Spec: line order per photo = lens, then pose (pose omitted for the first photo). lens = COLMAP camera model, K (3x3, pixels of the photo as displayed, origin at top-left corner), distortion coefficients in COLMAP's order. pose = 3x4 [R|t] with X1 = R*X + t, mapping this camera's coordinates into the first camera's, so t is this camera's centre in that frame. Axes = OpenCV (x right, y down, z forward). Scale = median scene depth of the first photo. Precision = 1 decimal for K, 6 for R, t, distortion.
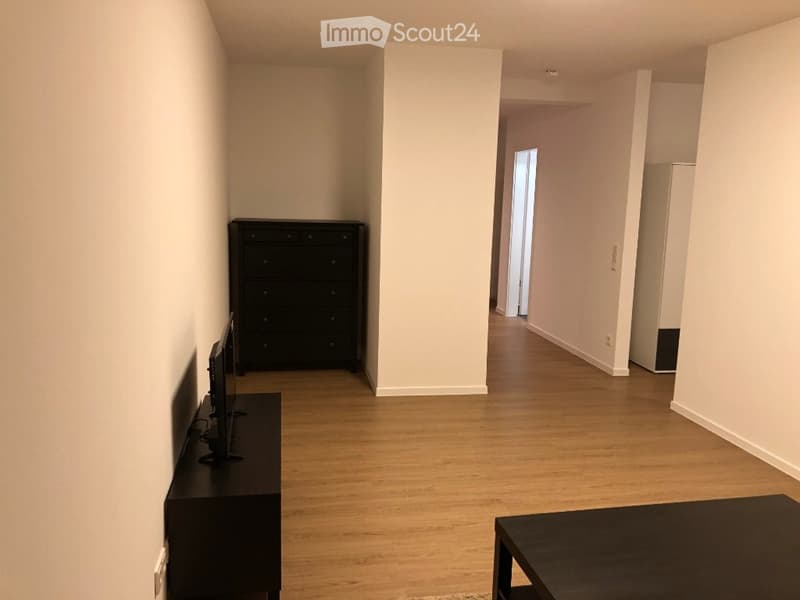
lens RADIAL K [[655.6, 0, 397.6], [0, 655.6, 298.0], [0, 0, 1]] dist [0.048464, -0.073476]
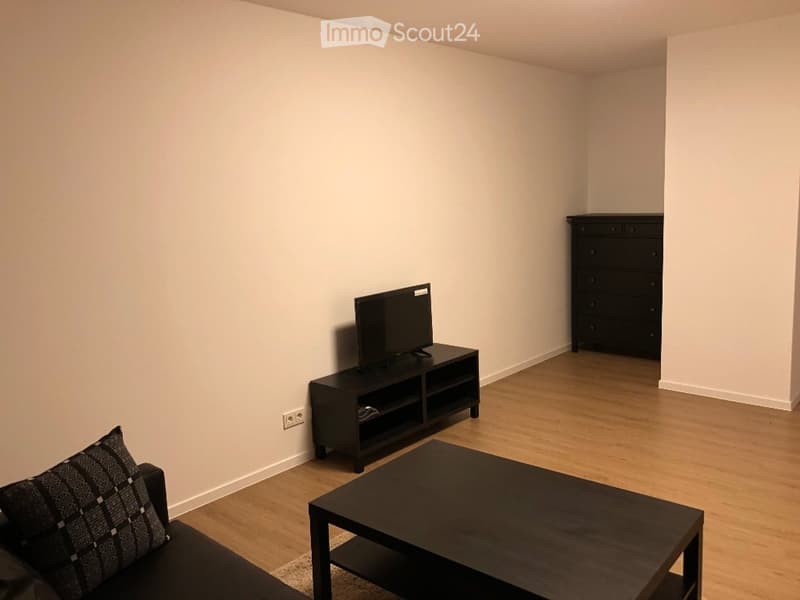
lens RADIAL K [[655.6, 0, 397.6], [0, 655.6, 298.0], [0, 0, 1]] dist [0.048464, -0.073476]
pose [[0.620360, 0.079268, -0.780301, 0.628873], [-0.072958, 0.996398, 0.043218, -0.003278], [0.780917, 0.030118, 0.623909, 0.056884]]
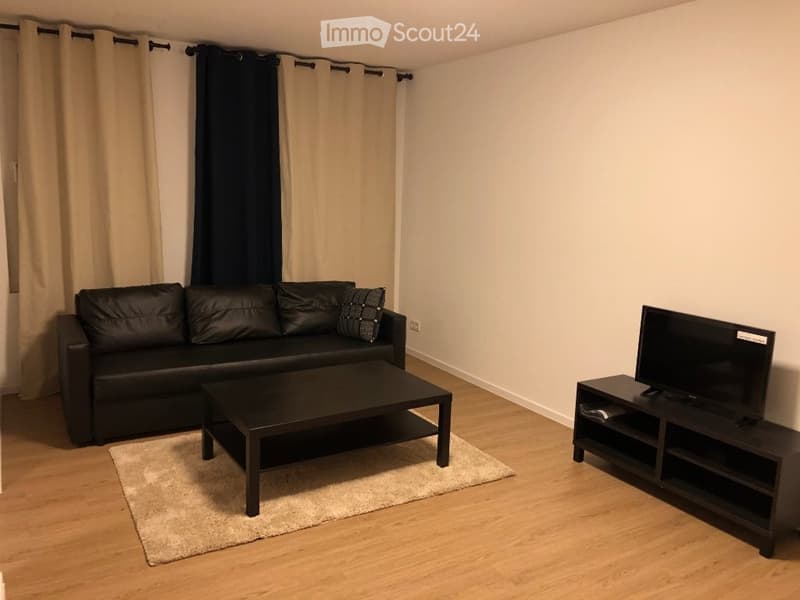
lens RADIAL K [[655.6, 0, 397.6], [0, 655.6, 298.0], [0, 0, 1]] dist [0.048464, -0.073476]
pose [[-0.934328, 0.005416, -0.356372, 0.475730], [-0.108829, 0.947797, 0.299729, -0.201576], [0.339392, 0.318829, -0.884964, 1.296919]]
